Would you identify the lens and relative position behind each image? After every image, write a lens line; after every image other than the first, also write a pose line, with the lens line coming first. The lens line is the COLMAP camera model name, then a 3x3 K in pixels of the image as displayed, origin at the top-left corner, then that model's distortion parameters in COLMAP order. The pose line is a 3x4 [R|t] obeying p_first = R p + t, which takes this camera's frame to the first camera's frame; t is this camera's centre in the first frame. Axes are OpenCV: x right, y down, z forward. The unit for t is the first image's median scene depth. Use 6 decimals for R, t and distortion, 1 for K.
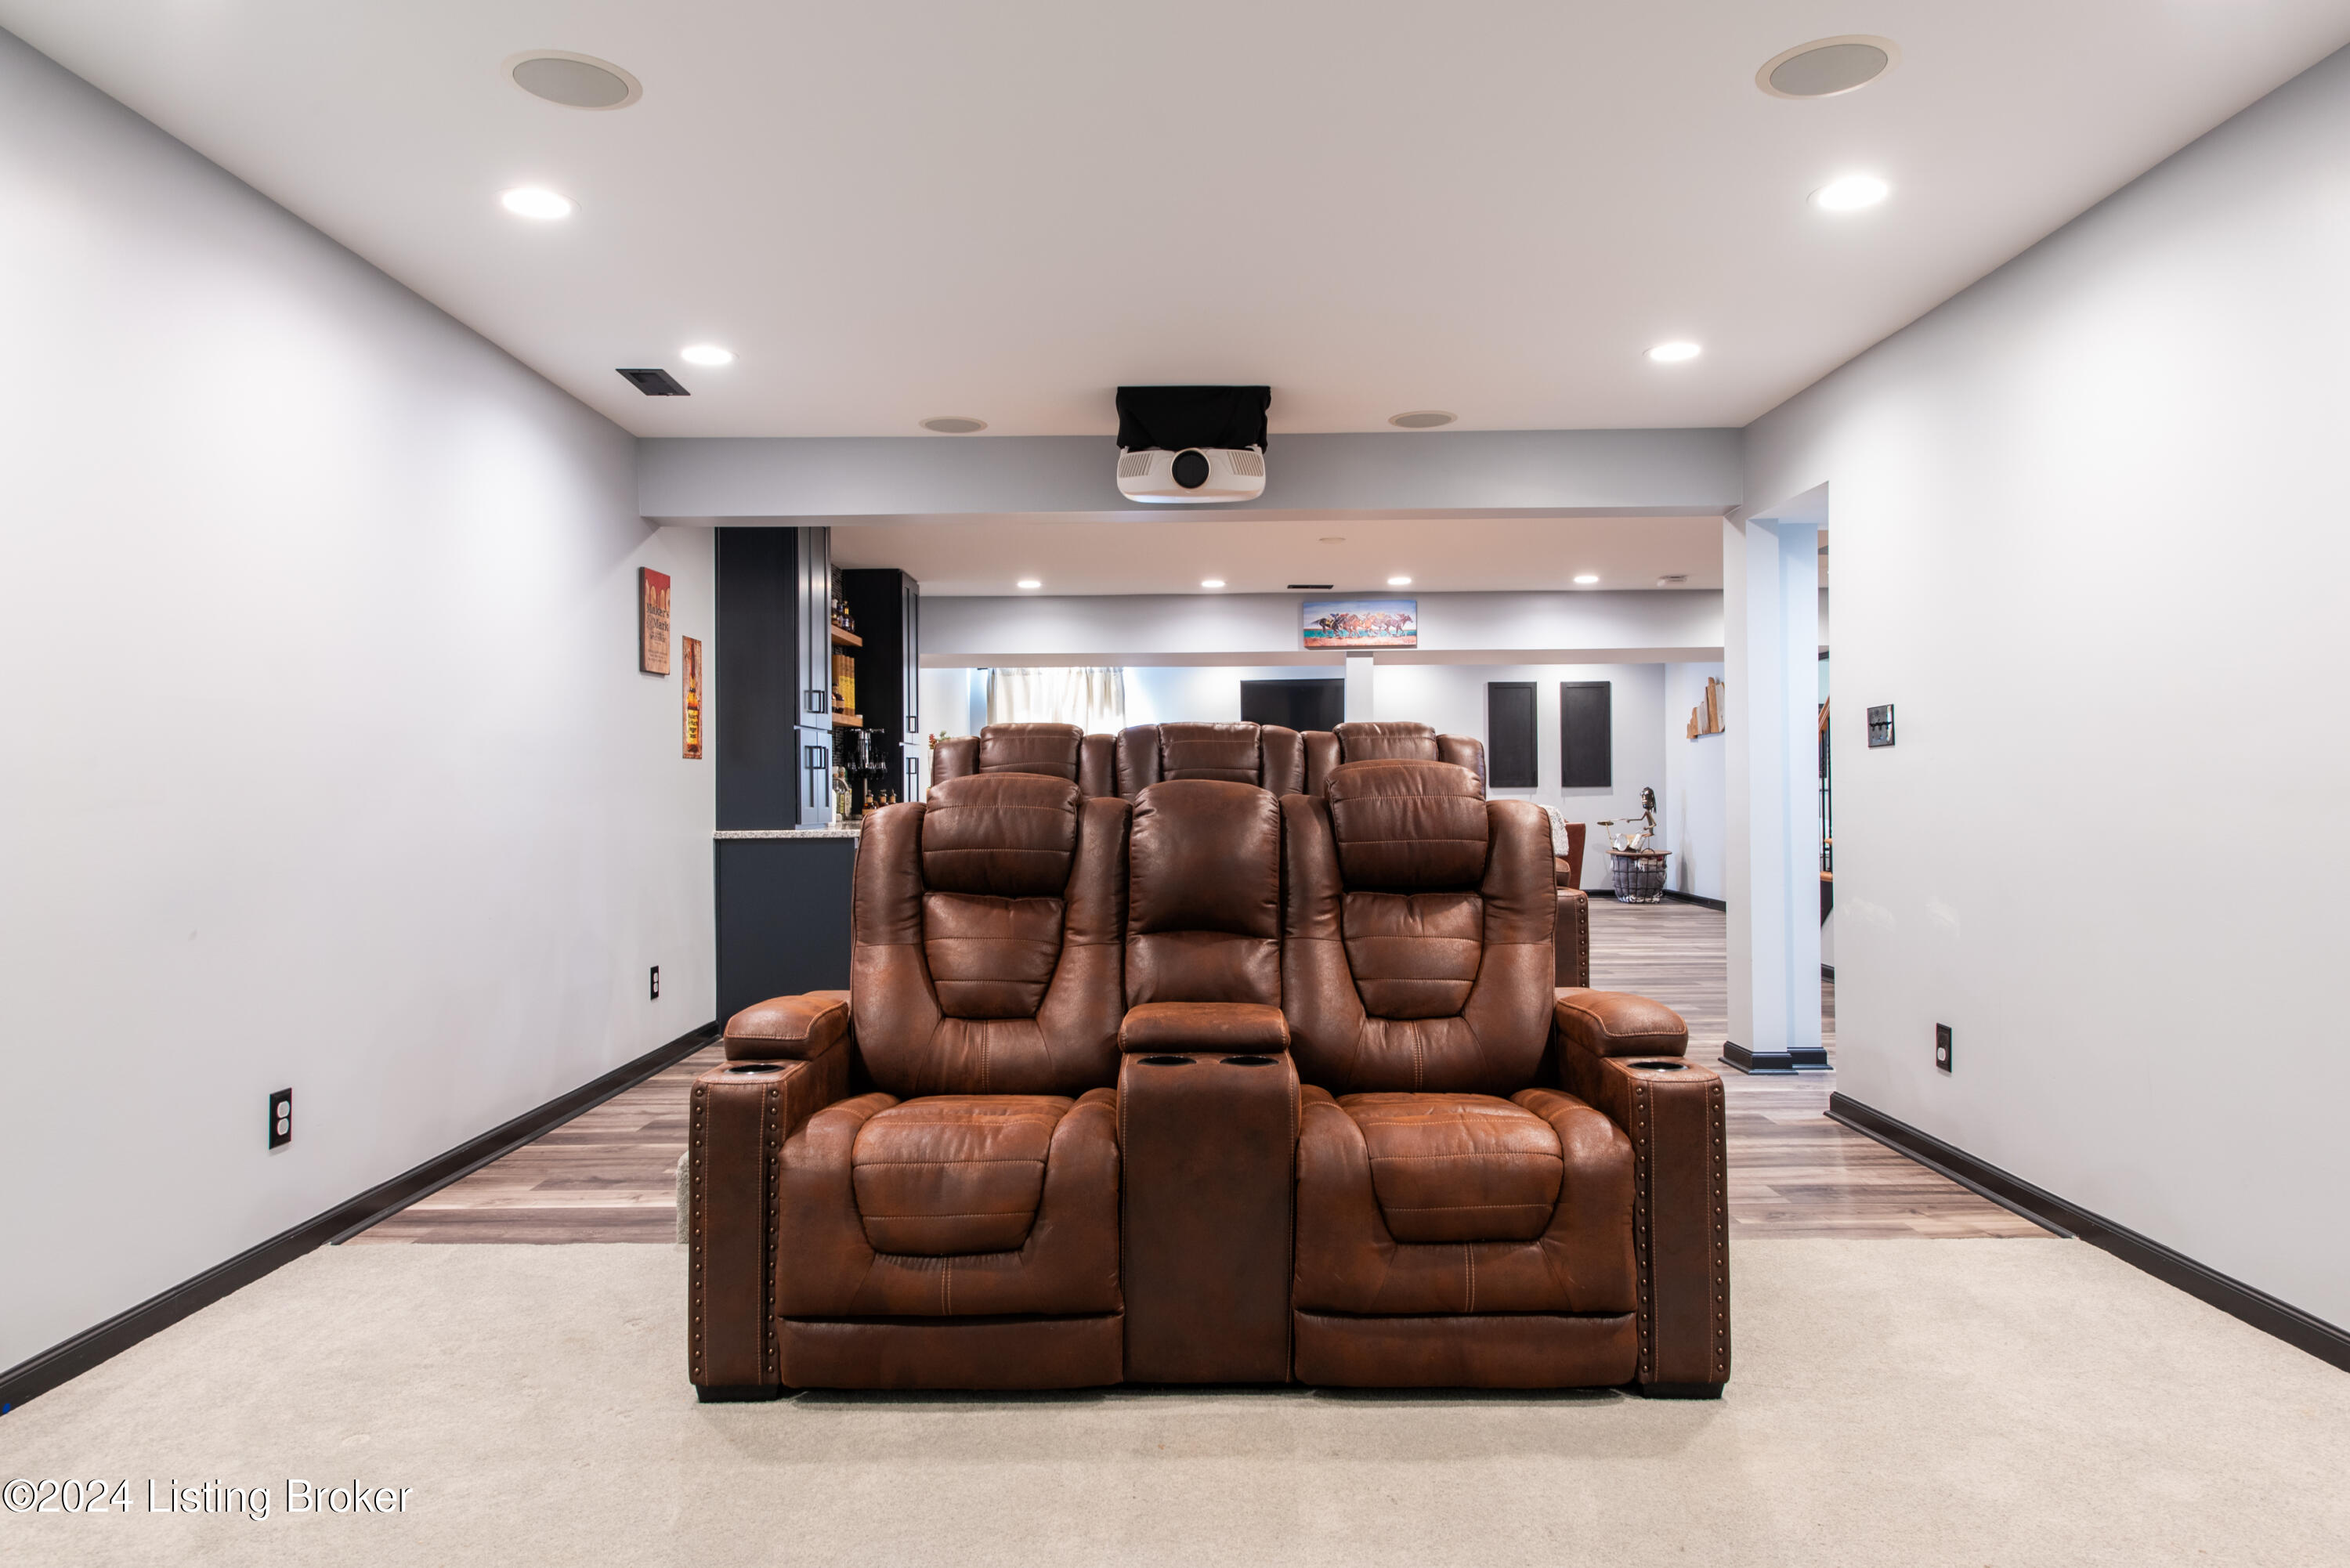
lens RADIAL K [[1534.3, 0, 1180.3], [0, 1534.3, 783.7], [0, 0, 1]] dist [0.025442, -0.005836]
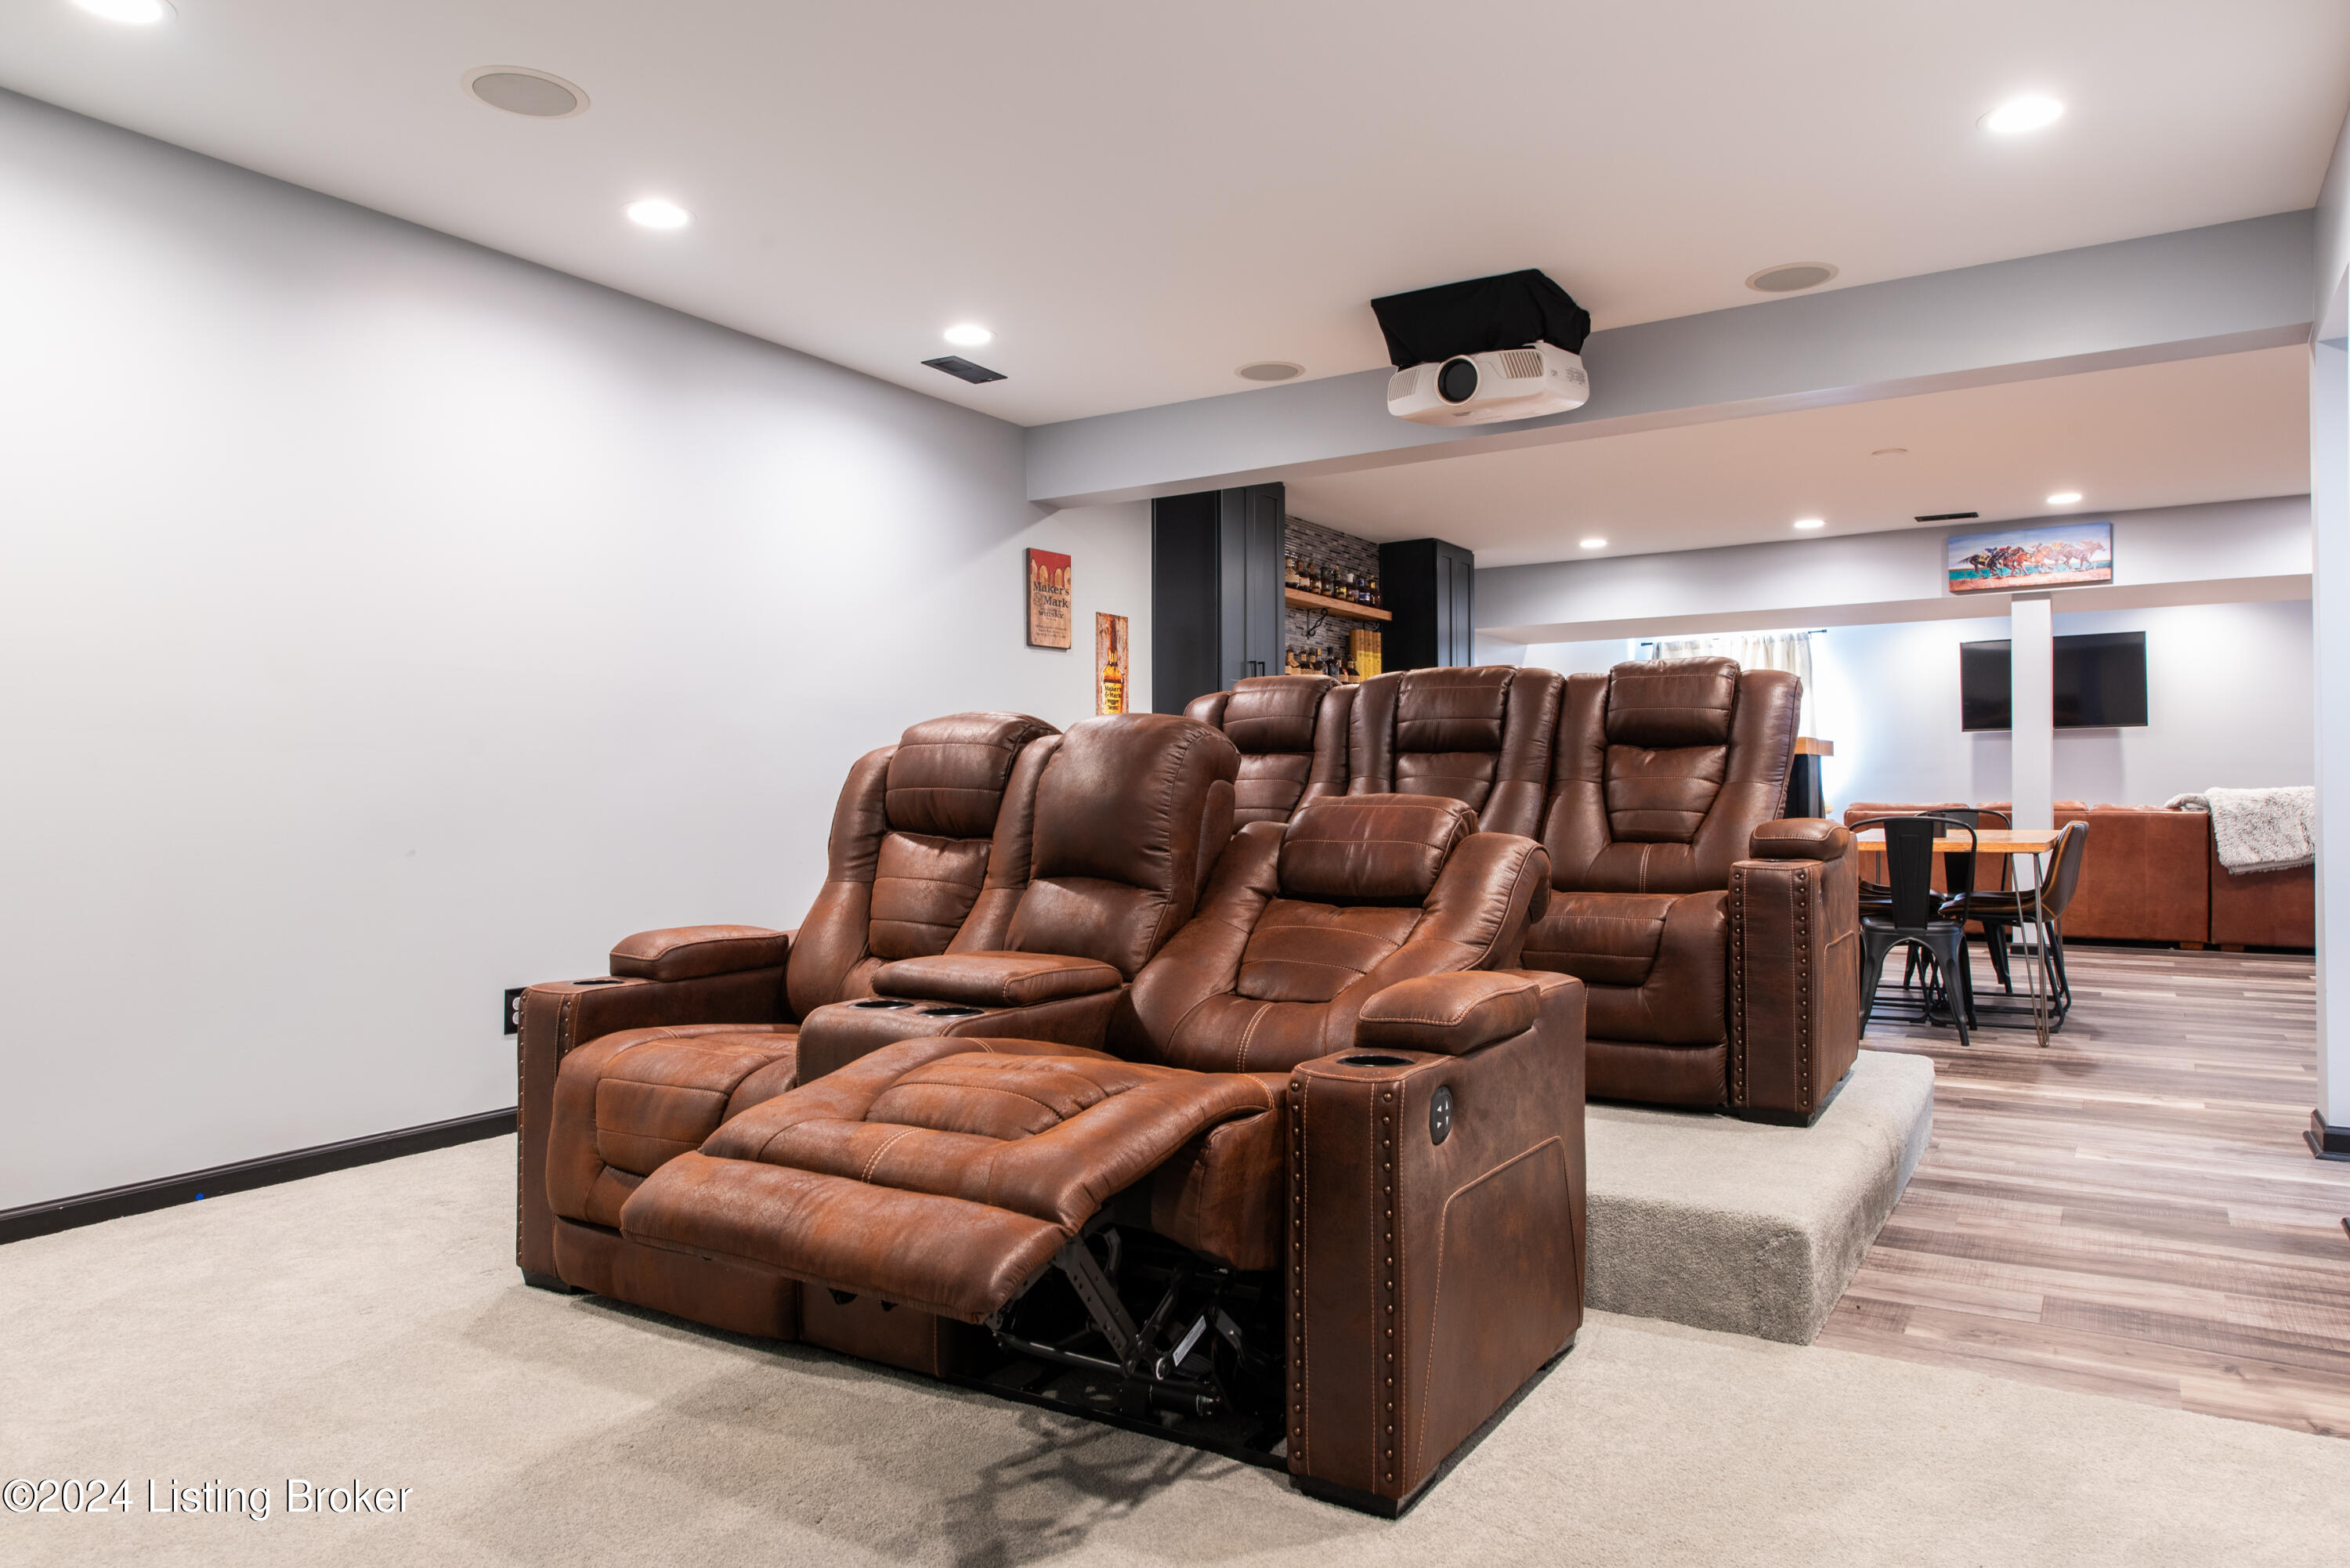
lens RADIAL K [[1534.3, 0, 1181.2], [0, 1534.3, 782.2], [0, 0, 1]] dist [0.025442, -0.005836]
pose [[0.845917, -0.001748, -0.533311, 0.302231], [0.000591, 0.999997, -0.002340, 0.023921], [0.533314, 0.001664, 0.845916, 0.152037]]
